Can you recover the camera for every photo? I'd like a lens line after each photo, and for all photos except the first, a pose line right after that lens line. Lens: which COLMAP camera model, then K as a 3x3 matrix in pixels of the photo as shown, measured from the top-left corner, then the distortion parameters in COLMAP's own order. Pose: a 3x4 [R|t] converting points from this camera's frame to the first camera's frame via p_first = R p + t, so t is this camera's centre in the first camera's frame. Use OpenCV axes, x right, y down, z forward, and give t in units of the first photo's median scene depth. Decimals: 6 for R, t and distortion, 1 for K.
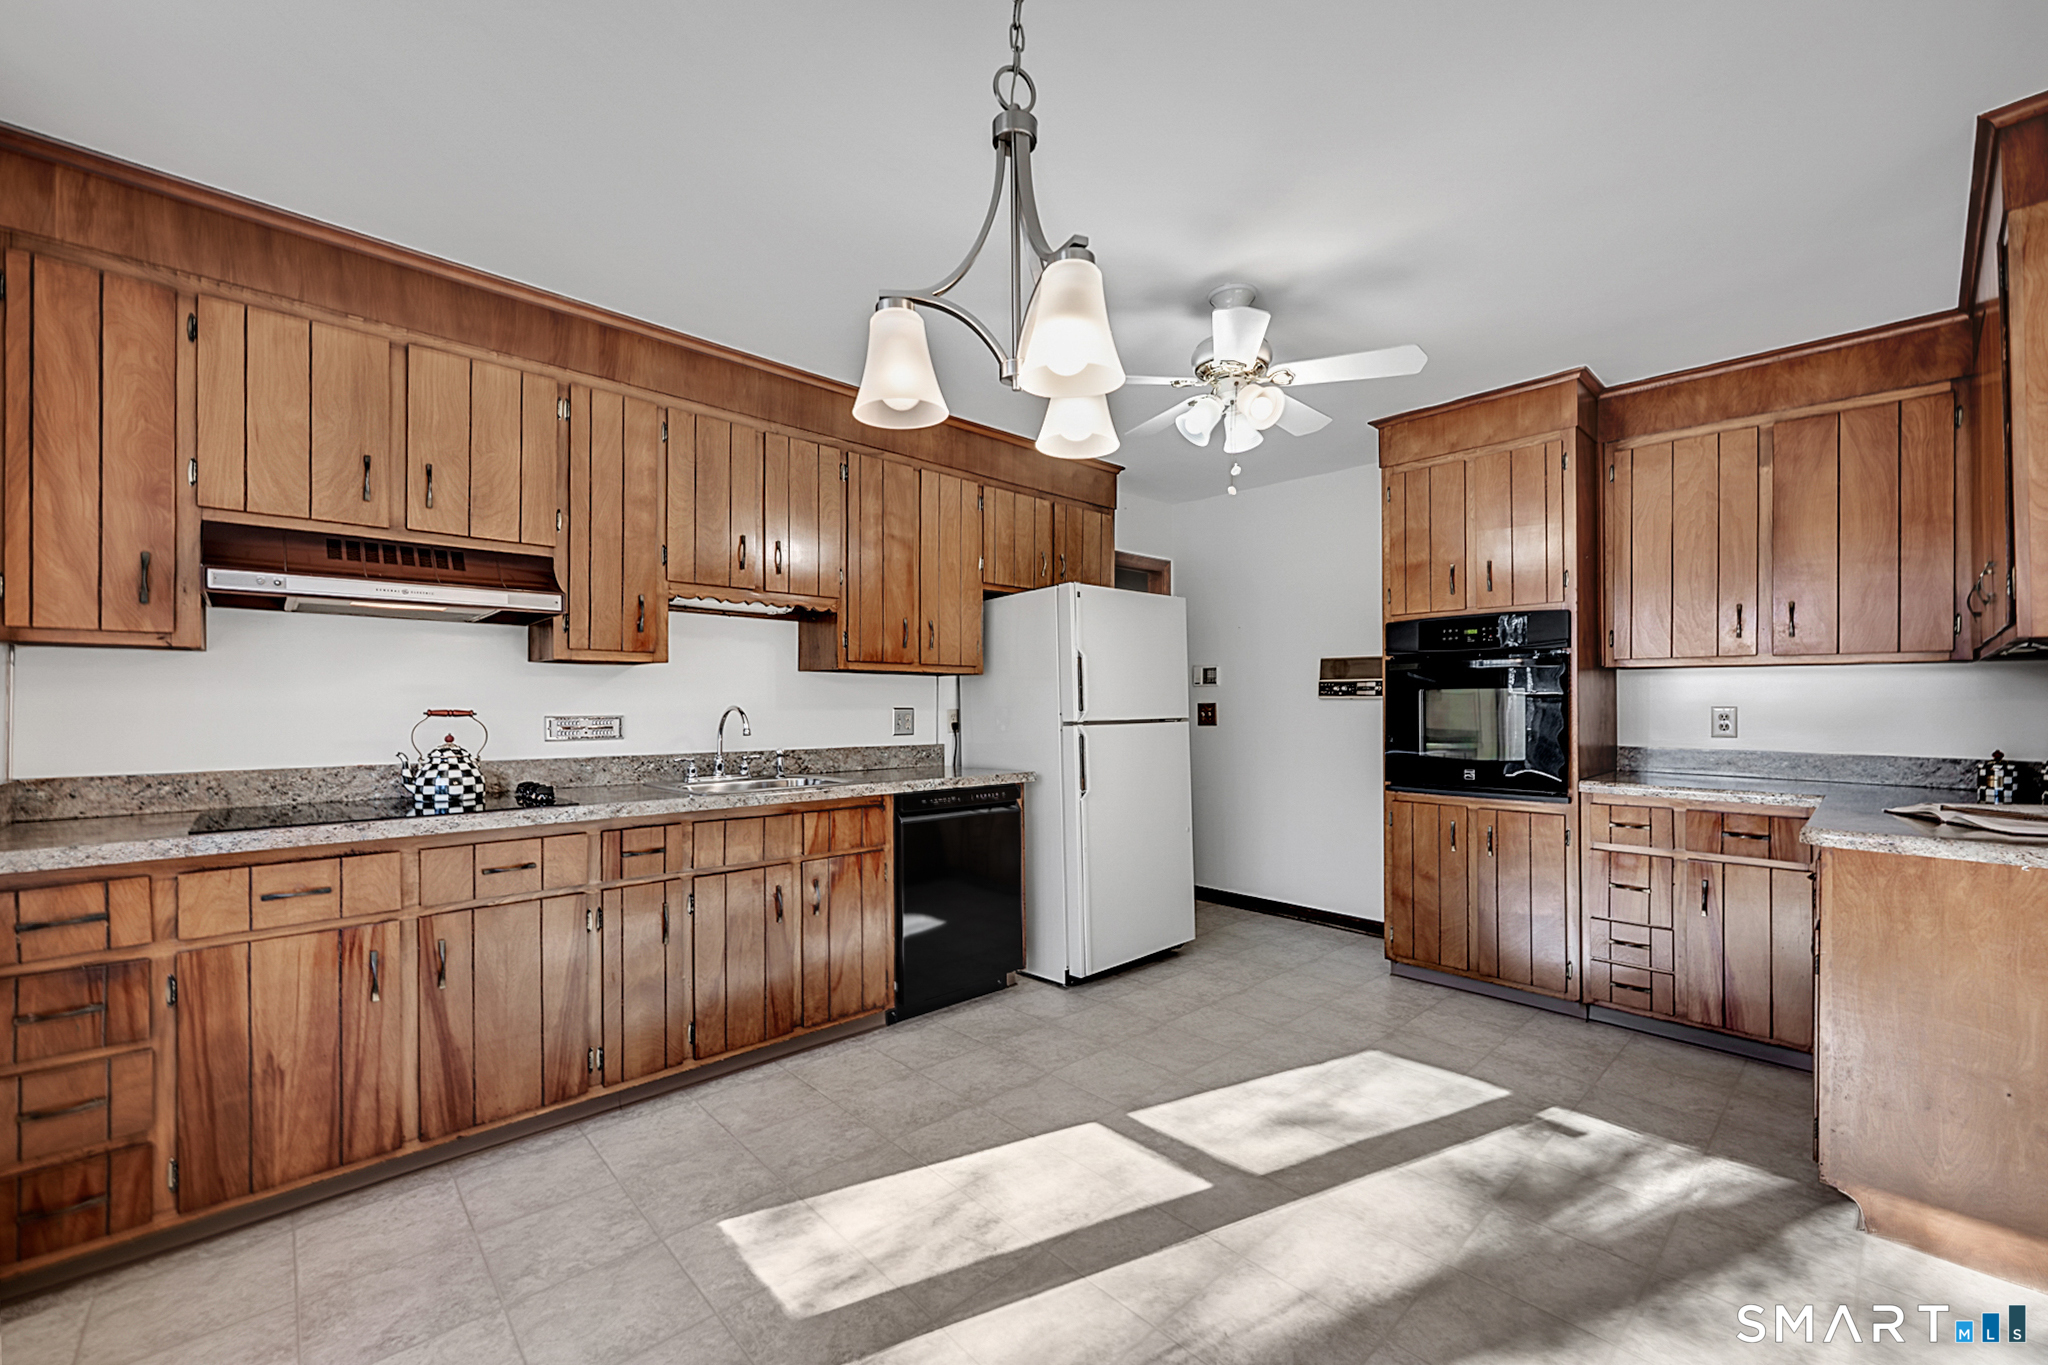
lens RADIAL K [[826.9, 0, 1021.8], [0, 826.9, 700.7], [0, 0, 1]] dist [-0.000151, -0.000095]
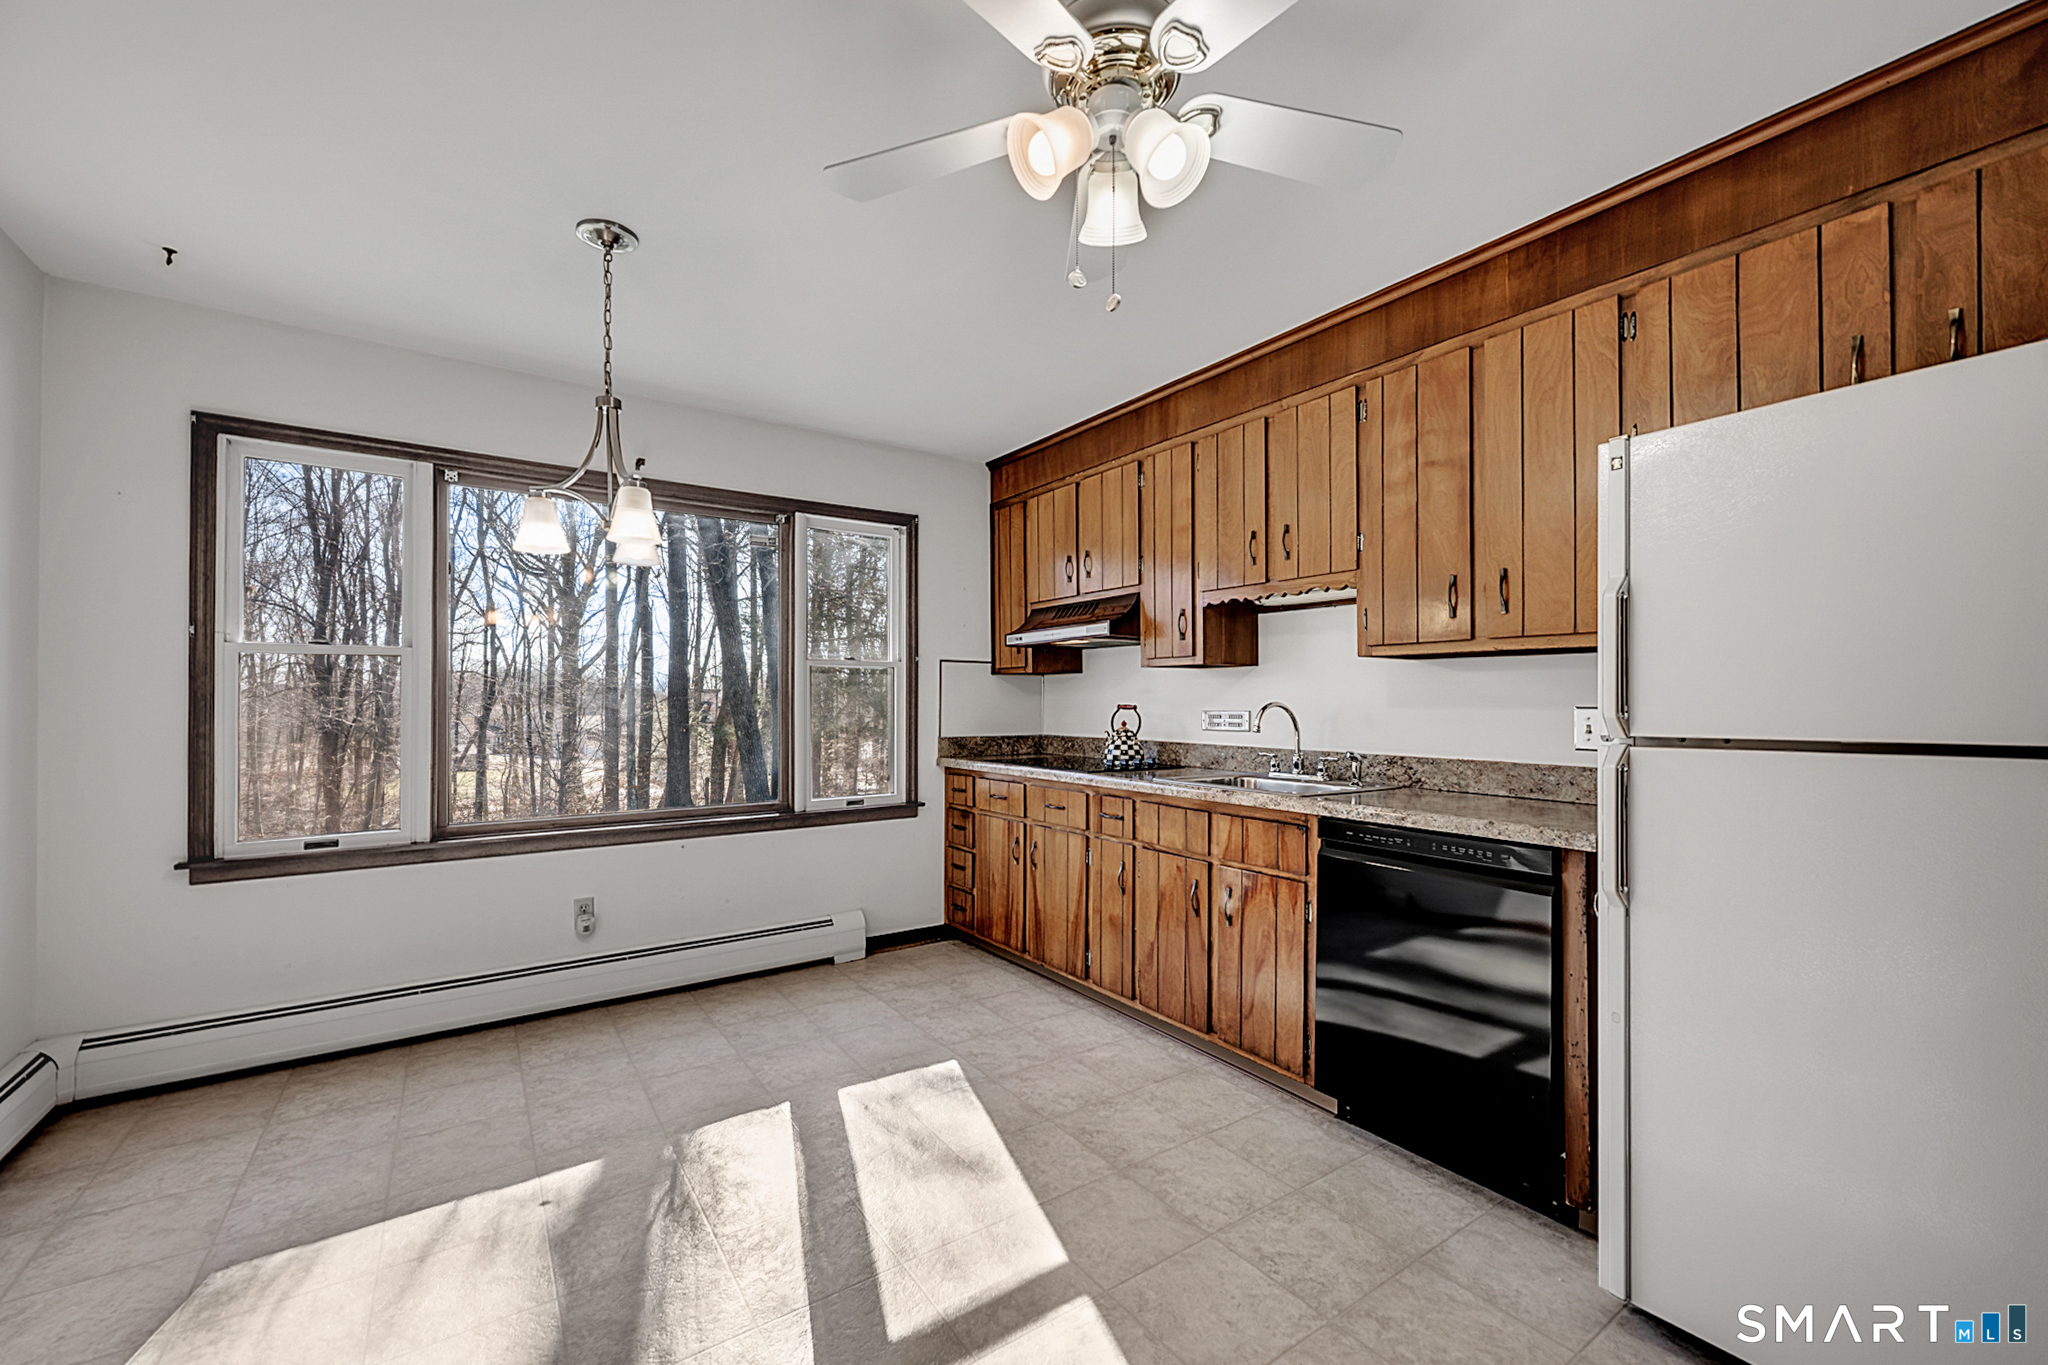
lens RADIAL K [[816.3, 0, 1022.9], [0, 816.3, 695.1], [0, 0, 1]] dist [0.000302, 0.000025]
pose [[-0.145840, -0.008879, -0.989268, 0.757835], [0.001642, 0.999956, -0.009217, 0.007328], [0.989307, -0.002968, -0.145819, 0.980632]]
